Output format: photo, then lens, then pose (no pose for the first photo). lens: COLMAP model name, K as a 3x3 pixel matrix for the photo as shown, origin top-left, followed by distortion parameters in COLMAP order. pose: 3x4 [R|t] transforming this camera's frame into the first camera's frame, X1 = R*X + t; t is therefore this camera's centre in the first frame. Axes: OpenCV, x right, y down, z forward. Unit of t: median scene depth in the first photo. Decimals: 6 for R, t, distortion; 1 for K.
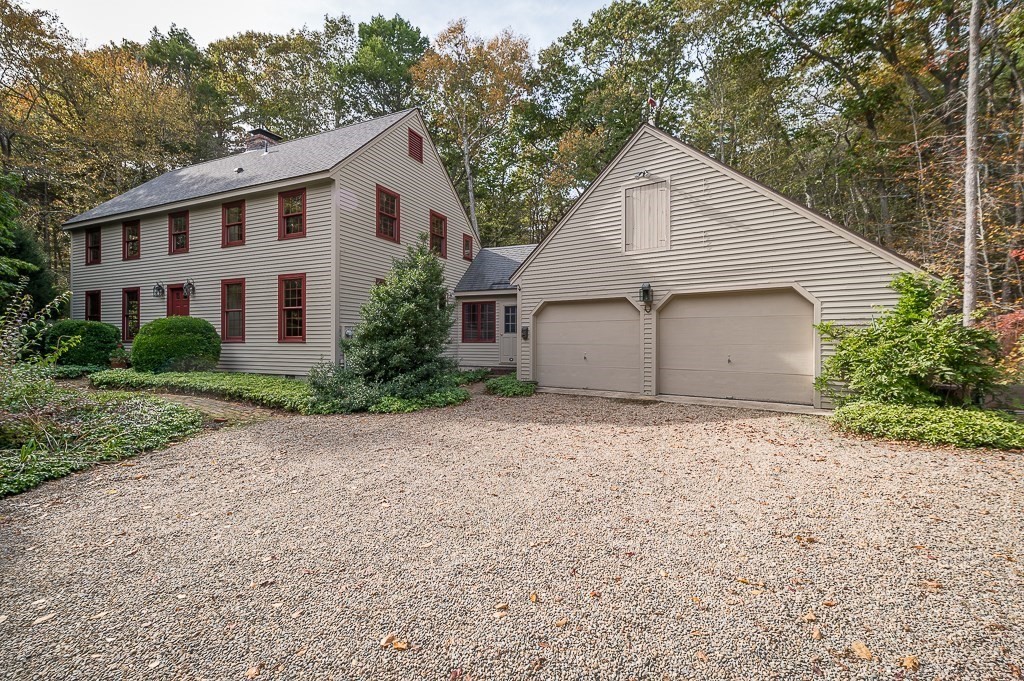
lens RADIAL K [[450.8, 0, 509.7], [0, 450.8, 340.1], [0, 0, 1]] dist [-0.000091, -0.000462]
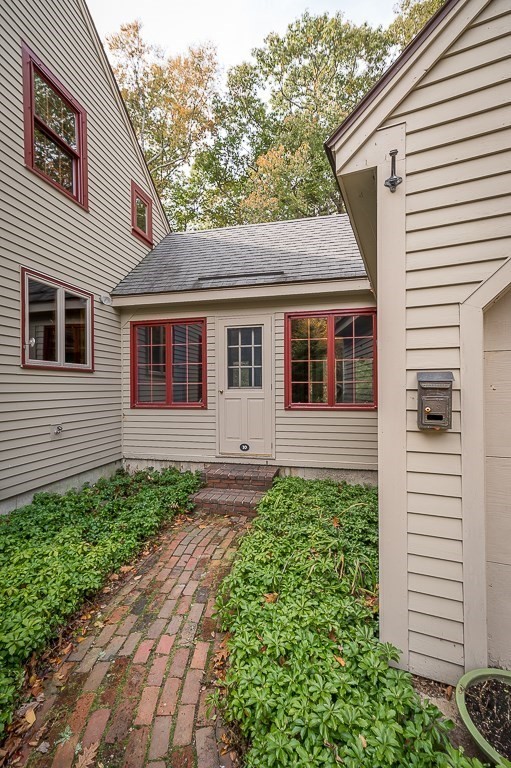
lens RADIAL K [[338.1, 0, 255.9], [0, 338.1, 385.7], [0, 0, 1]] dist [-0.000091, -0.000462]
pose [[0.977569, -0.008652, 0.210438, -0.056499], [0.008842, 0.999961, 0.000039, -0.018342], [-0.210430, 0.001823, 0.977607, 0.677675]]
